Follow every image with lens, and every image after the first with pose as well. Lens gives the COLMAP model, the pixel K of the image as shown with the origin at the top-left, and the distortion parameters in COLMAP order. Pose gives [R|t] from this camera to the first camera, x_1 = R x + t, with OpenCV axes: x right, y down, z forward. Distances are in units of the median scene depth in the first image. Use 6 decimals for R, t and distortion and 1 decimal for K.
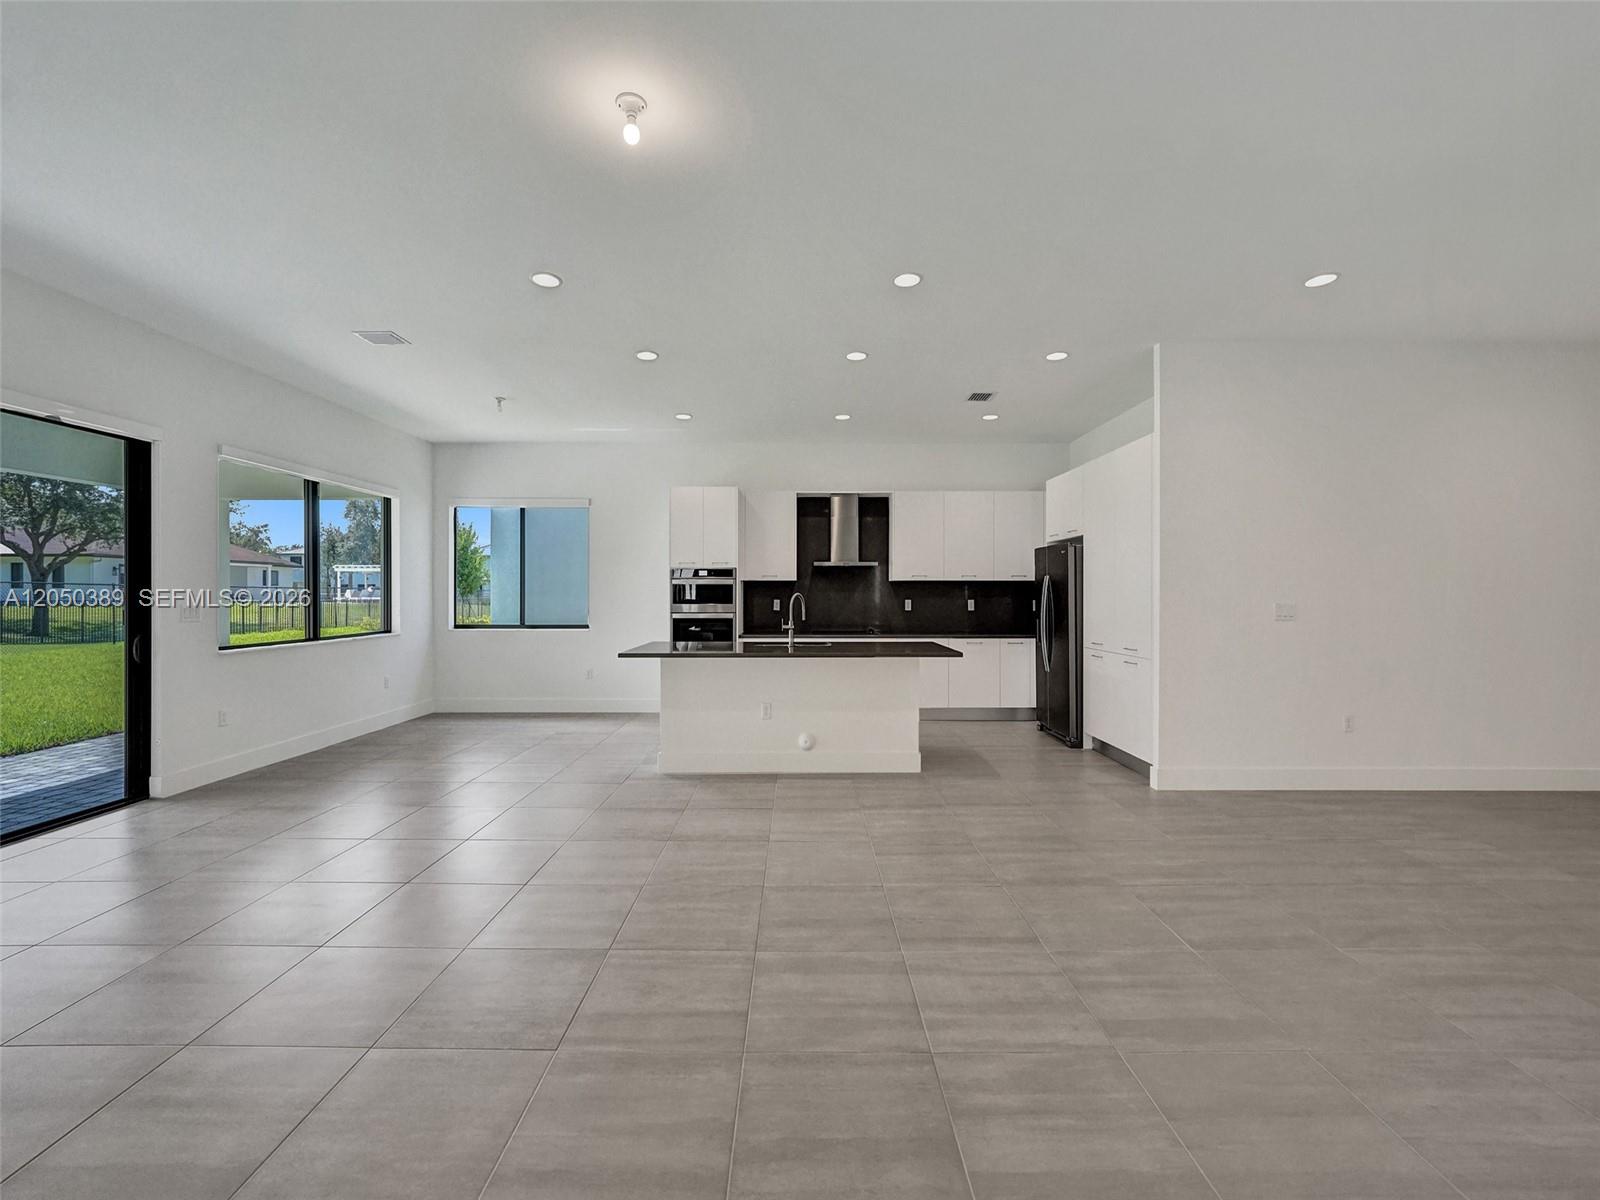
lens RADIAL K [[654.5, 0, 800.0], [0, 654.5, 600.0], [0, 0, 1]] dist [-0.009349, -0.000371]
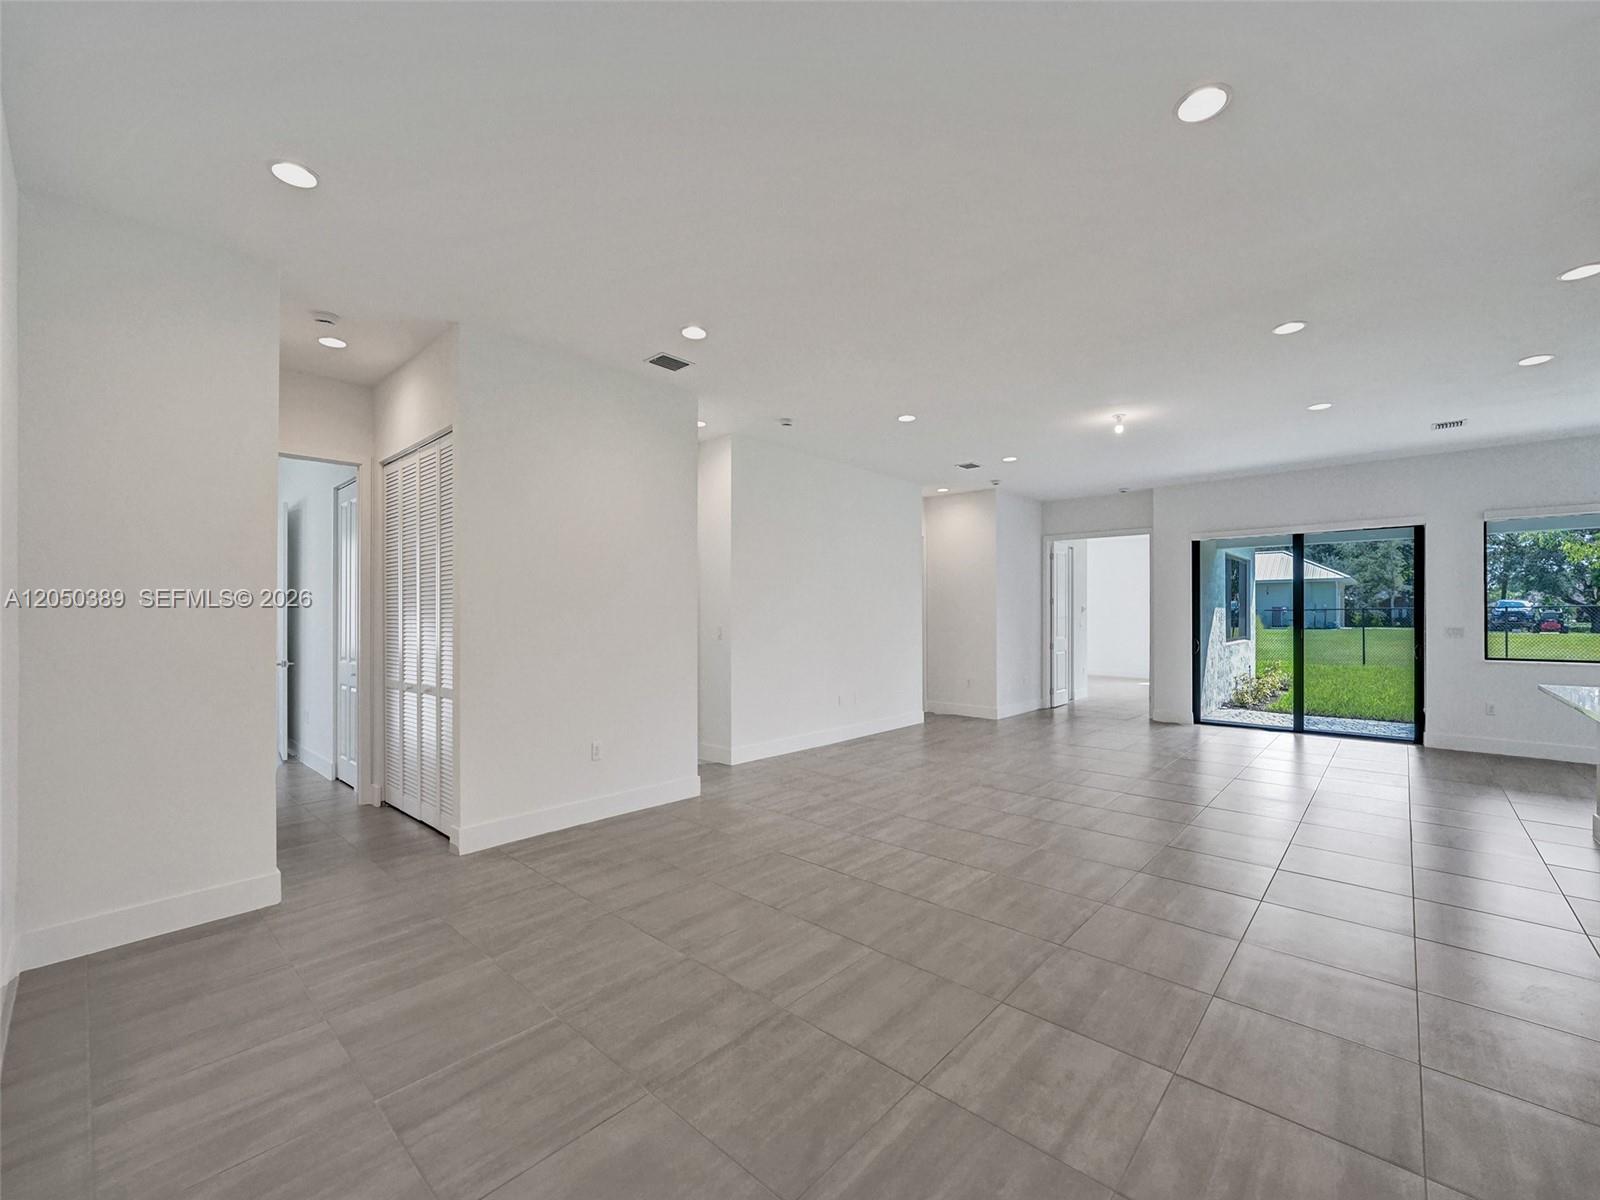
lens RADIAL K [[673.0, 0, 802.7], [0, 673.0, 614.1], [0, 0, 1]] dist [-0.000772, -0.000084]
pose [[-0.666343, -0.000956, -0.745645, 0.831876], [-0.007174, 0.999961, 0.005128, -0.012441], [0.745611, 0.008766, -0.666324, 0.624799]]
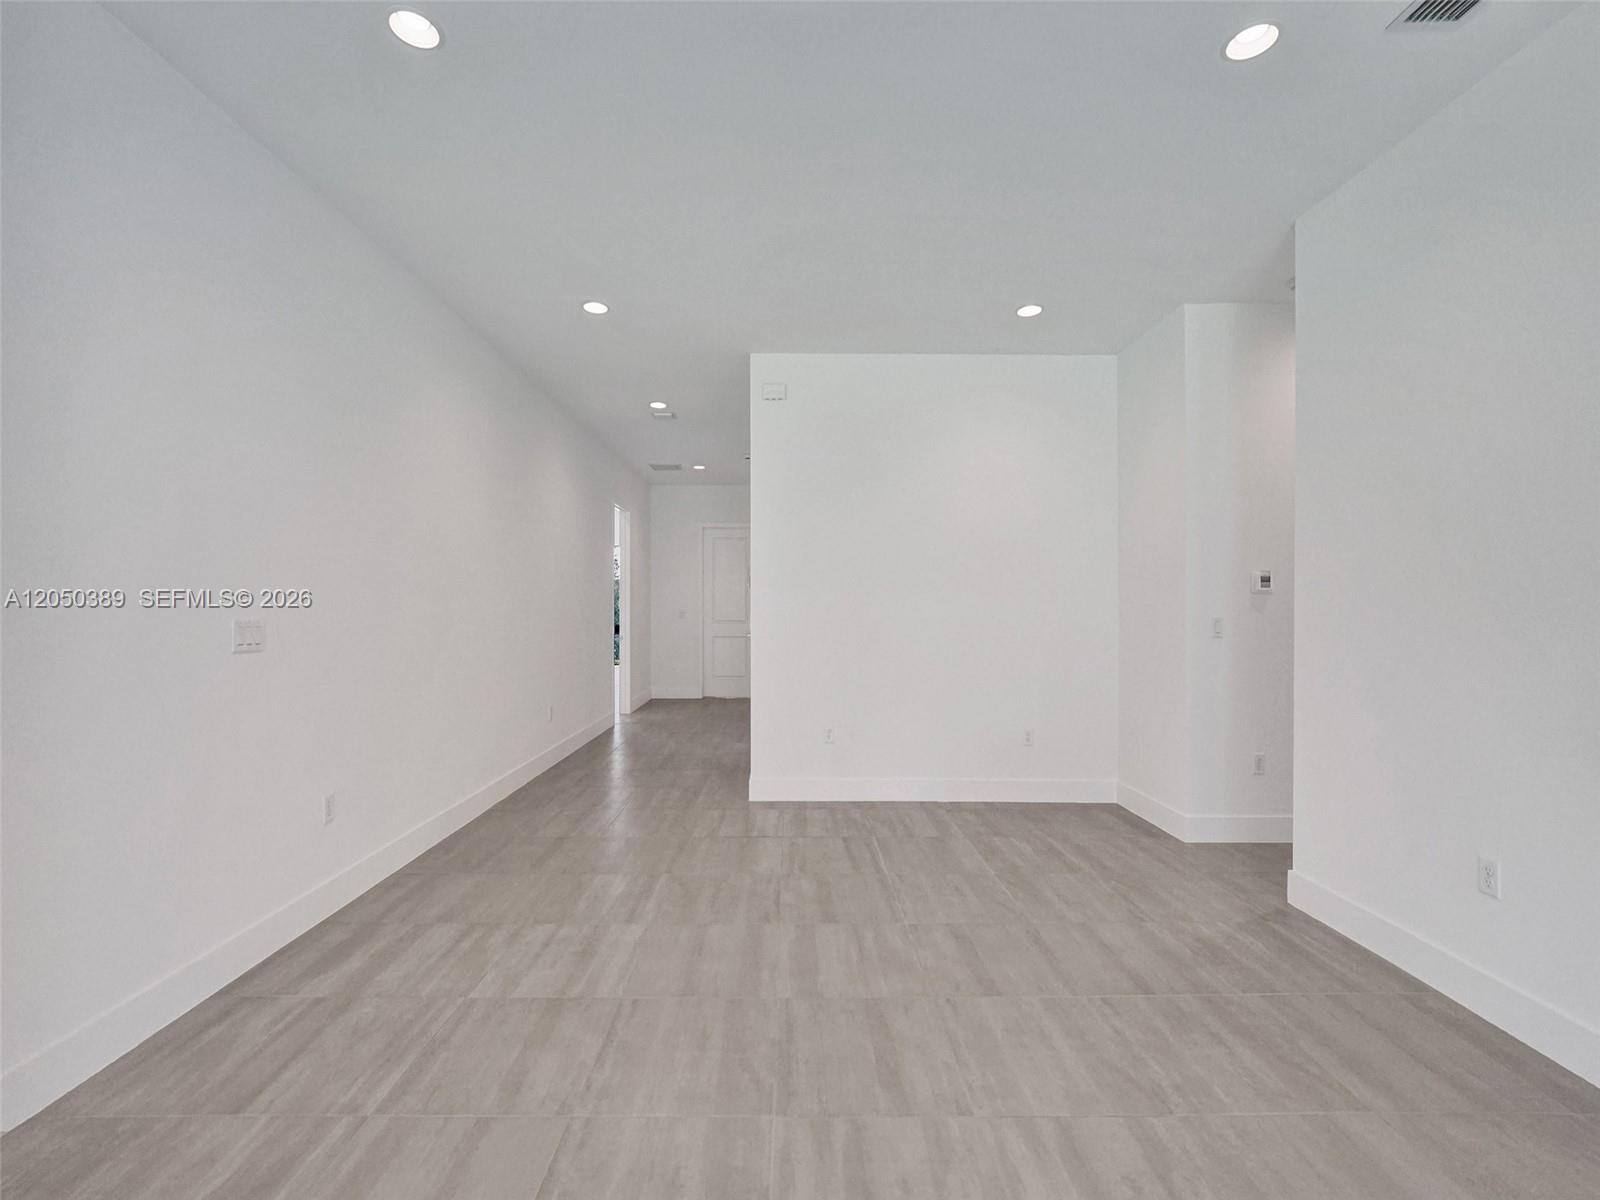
lens RADIAL K [[662.9, 0, 786.9], [0, 662.9, 607.1], [0, 0, 1]] dist [-0.010639, -0.000077]
pose [[0.003305, -0.002607, 0.999991, 0.122291], [0.006231, 0.999977, 0.002586, -0.011940], [-0.999975, 0.006223, 0.003321, 0.368687]]
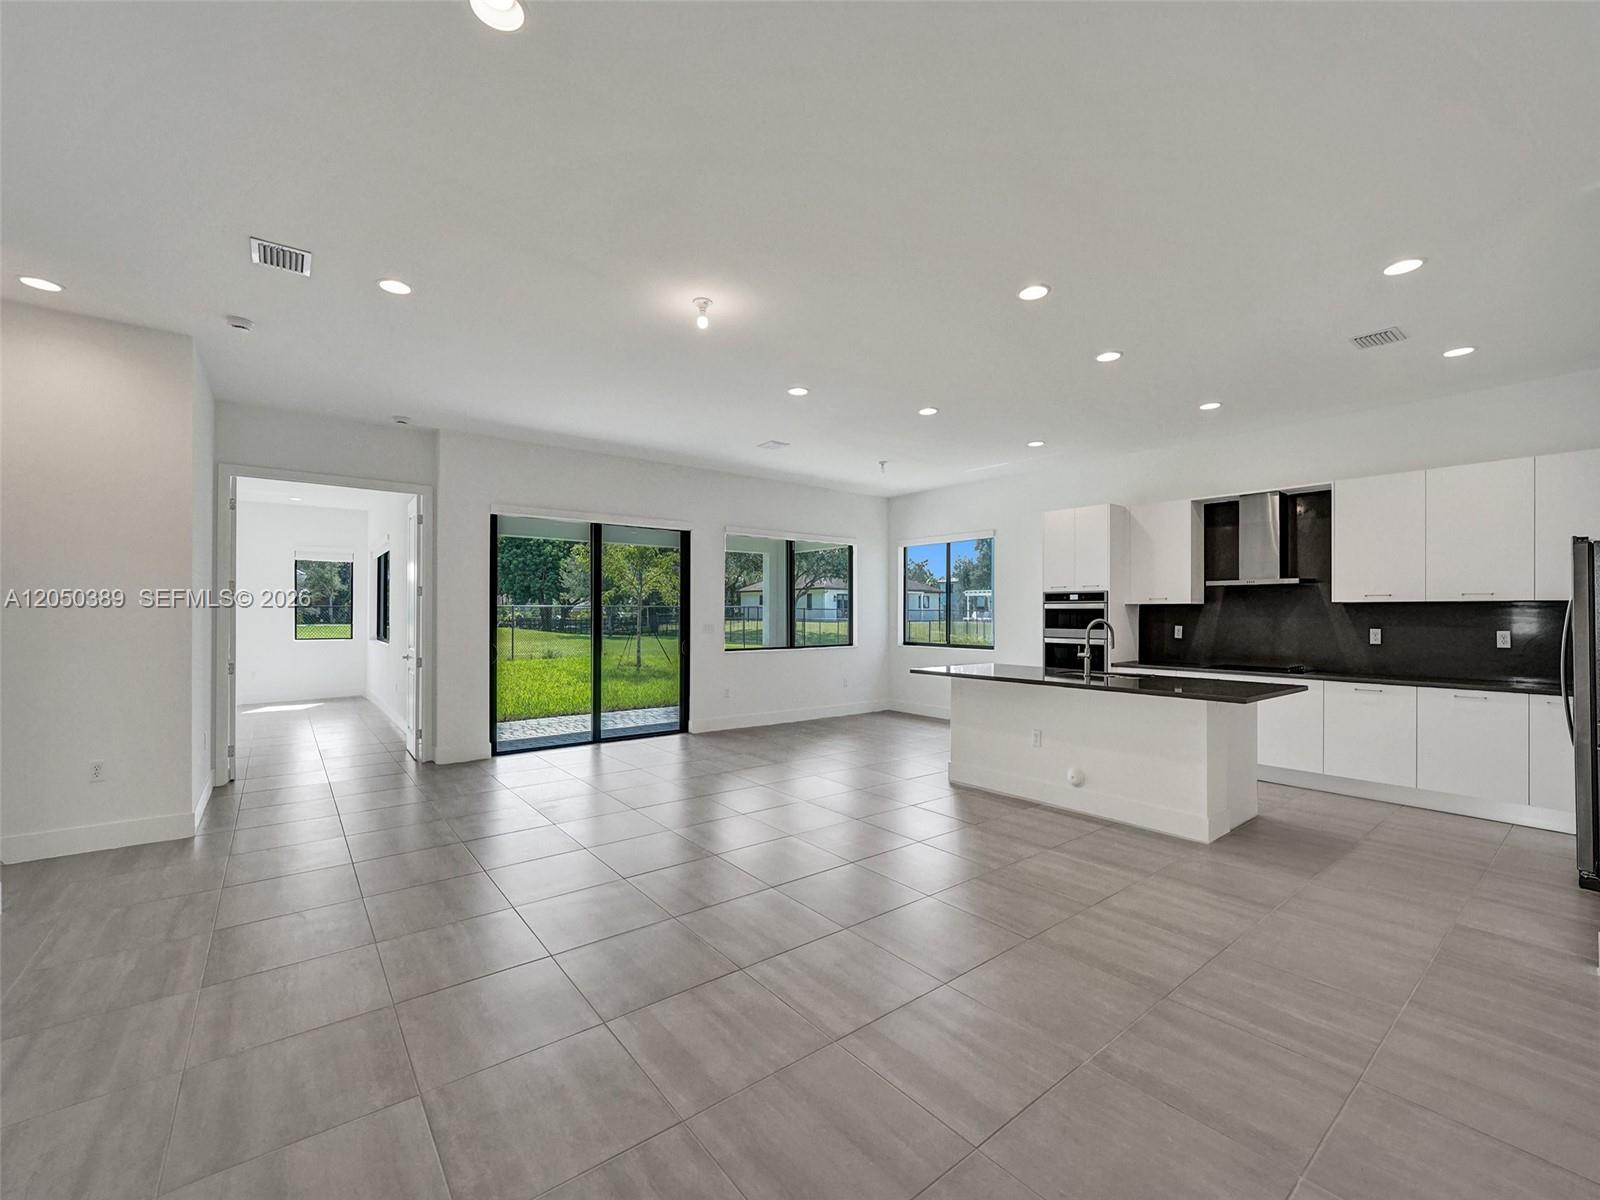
lens RADIAL K [[665.8, 0, 797.6], [0, 665.8, 612.1], [0, 0, 1]] dist [-0.004451, -0.000252]
pose [[0.618990, -0.000360, -0.785399, 0.391382], [-0.010611, 0.999905, -0.008821, -0.005880], [0.785327, 0.013794, 0.618927, 0.071099]]
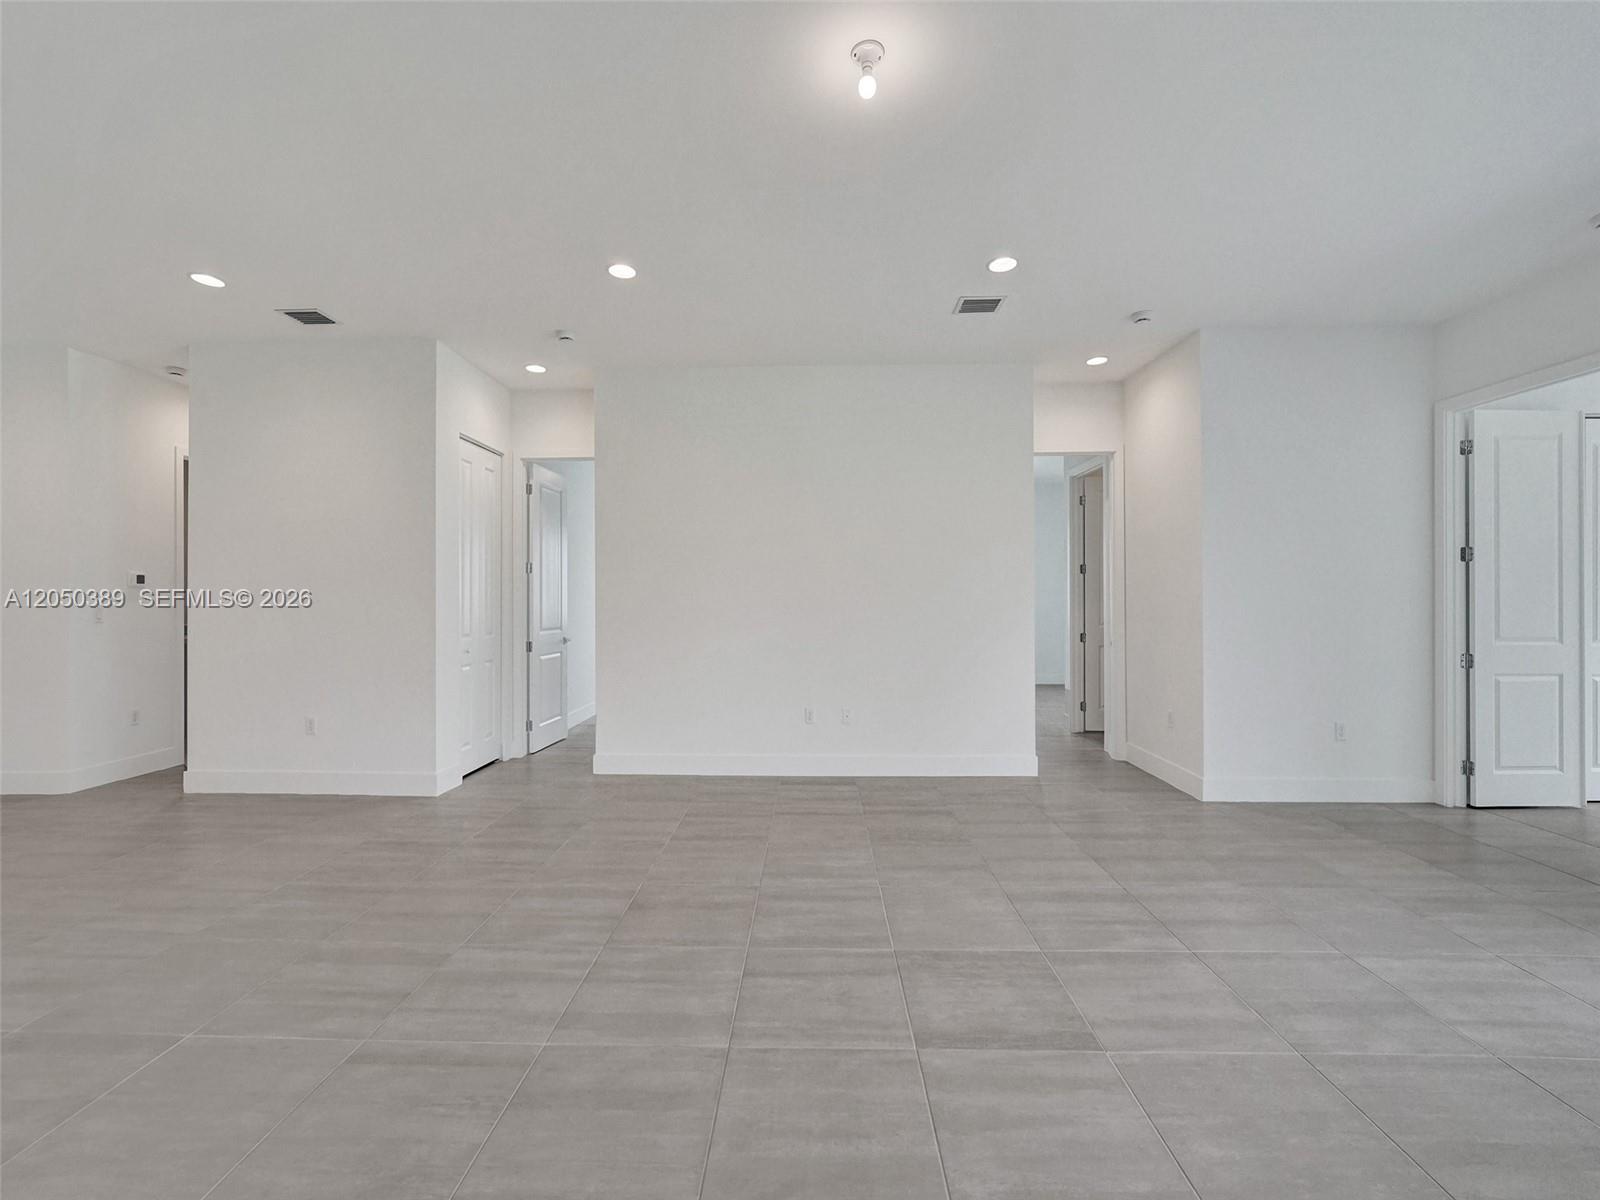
lens RADIAL K [[654.5, 0, 800.0], [0, 654.5, 600.0], [0, 0, 1]] dist [-0.009349, -0.000371]
pose [[-0.999632, 0.001844, 0.027065, -0.066588], [0.002143, 0.999937, 0.011008, -0.003117], [-0.027043, 0.011062, -0.999573, 0.668869]]
